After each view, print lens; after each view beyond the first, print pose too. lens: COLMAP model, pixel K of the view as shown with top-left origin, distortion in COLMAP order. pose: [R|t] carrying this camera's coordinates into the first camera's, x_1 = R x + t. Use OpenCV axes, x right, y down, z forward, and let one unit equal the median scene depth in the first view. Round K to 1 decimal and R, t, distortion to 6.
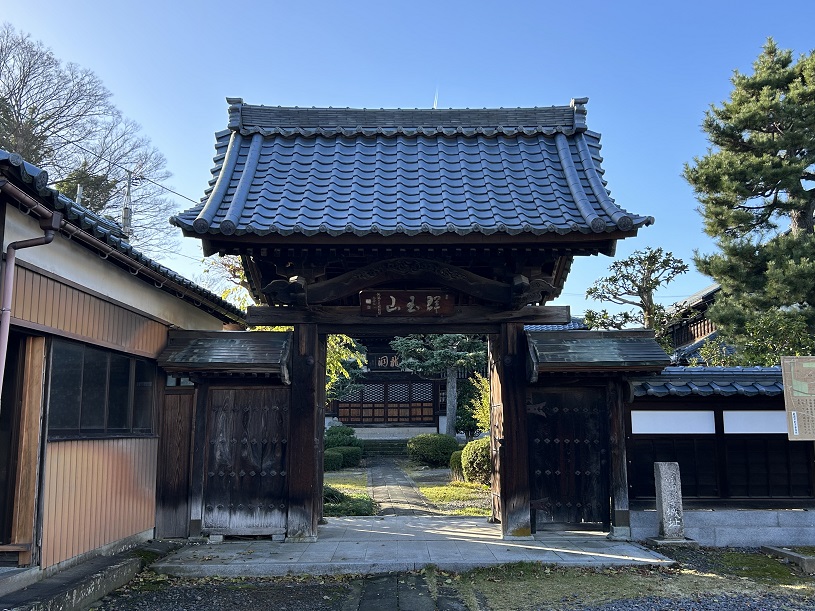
lens RADIAL K [[780.3, 0, 407.5], [0, 780.3, 305.5], [0, 0, 1]] dist [0.025985, 0.000579]
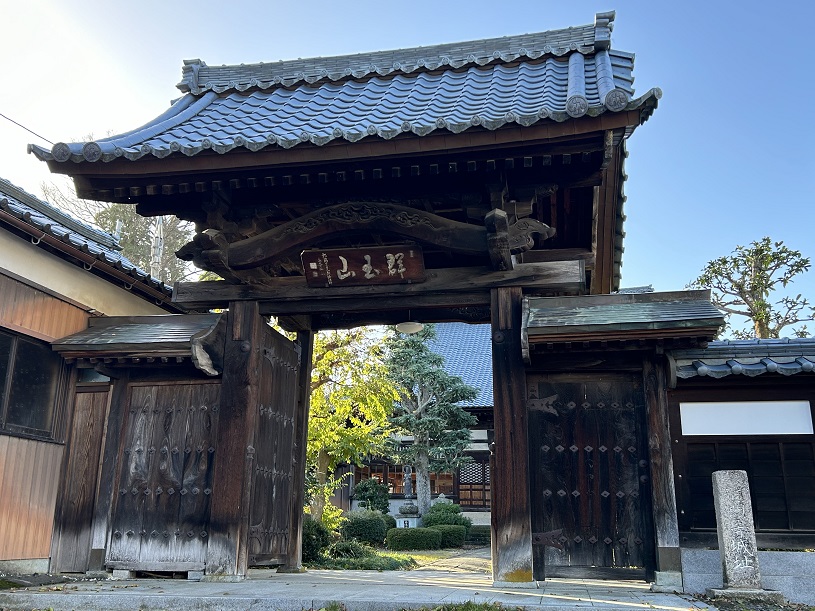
lens RADIAL K [[785.1, 0, 405.3], [0, 785.1, 311.1], [0, 0, 1]] dist [0.009864, 0.012144]
pose [[0.978477, -0.042935, -0.201840, 0.192688], [0.018922, 0.992663, -0.119425, 0.132891], [0.205487, 0.113036, 0.972110, 0.263003]]
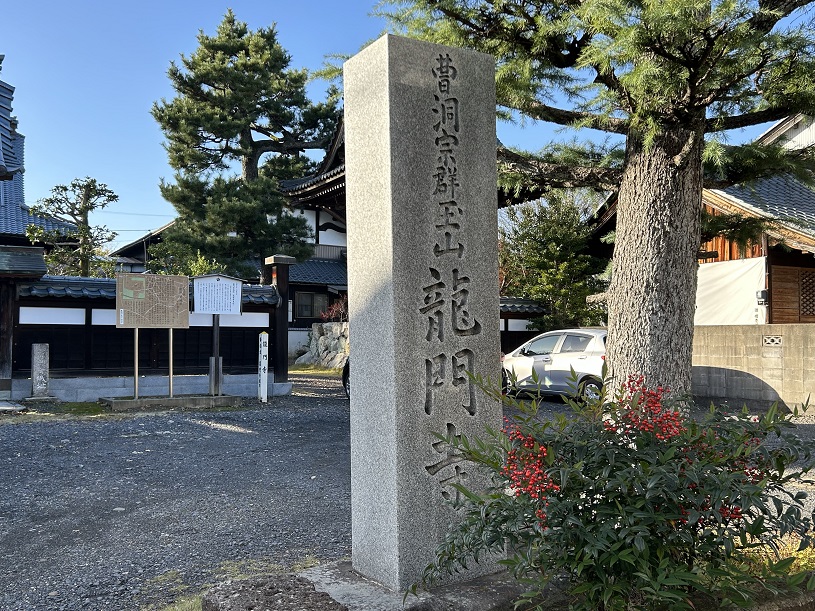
lens RADIAL K [[785.1, 0, 405.3], [0, 785.1, 311.1], [0, 0, 1]] dist [0.009864, 0.012144]
pose [[0.840912, 0.029031, 0.540392, 0.112807], [-0.094708, 0.991044, 0.094137, -0.048033], [-0.532820, -0.130340, 0.836131, -0.482989]]
